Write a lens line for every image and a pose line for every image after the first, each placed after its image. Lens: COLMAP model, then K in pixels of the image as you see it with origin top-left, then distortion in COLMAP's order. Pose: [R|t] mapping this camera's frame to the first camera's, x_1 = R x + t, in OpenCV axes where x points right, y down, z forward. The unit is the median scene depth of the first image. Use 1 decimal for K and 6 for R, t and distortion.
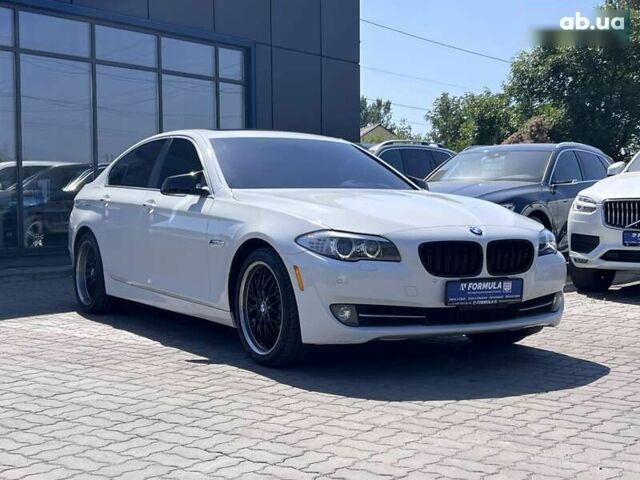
lens RADIAL K [[930.1, 0, 264.8], [0, 930.1, 222.9], [0, 0, 1]] dist [0.024846, -0.062387]
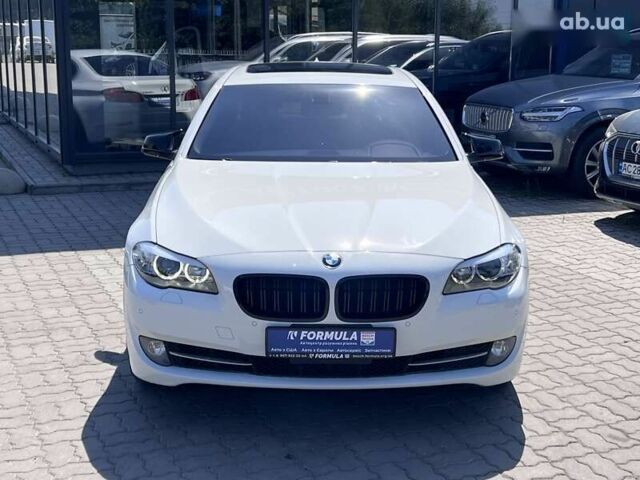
lens RADIAL K [[930.1, 0, 264.8], [0, 930.1, 222.9], [0, 0, 1]] dist [0.024846, -0.062387]
pose [[0.881200, 0.085447, -0.464956, 0.532091], [-0.008762, 0.986313, 0.164653, -0.146123], [0.472662, -0.141019, 0.869888, 0.329027]]
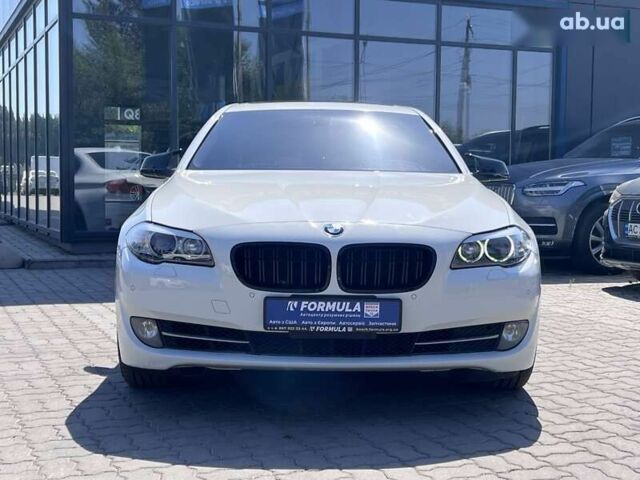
lens RADIAL K [[930.1, 0, 264.8], [0, 930.1, 222.9], [0, 0, 1]] dist [0.024846, -0.062387]
pose [[0.880149, 0.025189, -0.474029, 0.527132], [-0.019032, 0.999661, 0.017783, -0.008372], [0.474316, -0.006630, 0.880330, 0.345004]]
